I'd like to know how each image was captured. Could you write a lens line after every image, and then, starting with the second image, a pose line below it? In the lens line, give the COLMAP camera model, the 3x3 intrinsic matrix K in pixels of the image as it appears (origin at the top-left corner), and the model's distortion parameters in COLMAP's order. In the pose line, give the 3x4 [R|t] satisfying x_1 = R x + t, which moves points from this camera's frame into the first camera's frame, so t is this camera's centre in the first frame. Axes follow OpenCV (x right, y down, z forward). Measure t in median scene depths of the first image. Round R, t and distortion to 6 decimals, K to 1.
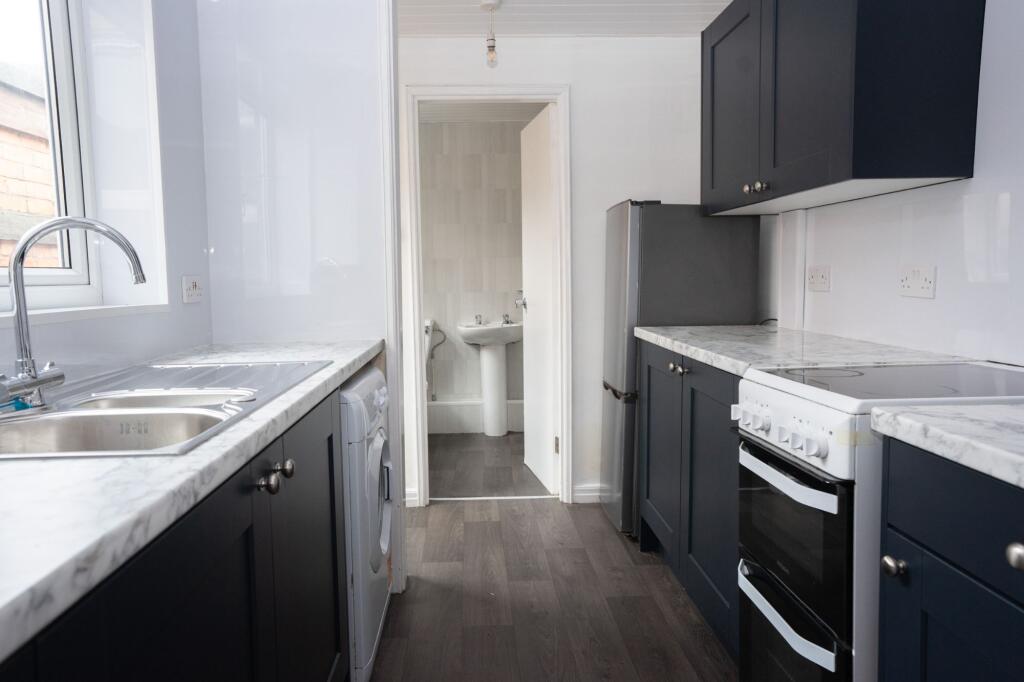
lens RADIAL K [[784.2, 0, 512.0], [0, 784.2, 341.0], [0, 0, 1]] dist [-0.003760, 0.046740]
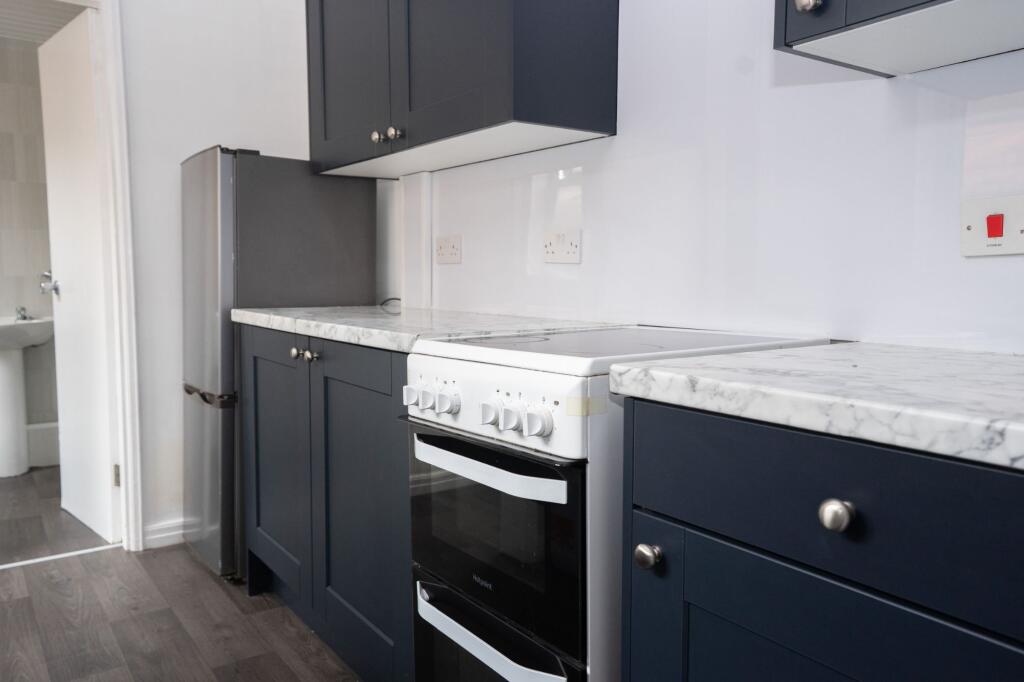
lens RADIAL K [[773.6, 0, 512.0], [0, 773.6, 341.0], [0, 0, 1]] dist [-0.008251, 0.063160]
pose [[0.835282, -0.030864, 0.548955, -0.037238], [0.043232, 0.999019, -0.009613, 0.036058], [-0.548120, 0.031762, 0.835796, 0.220966]]
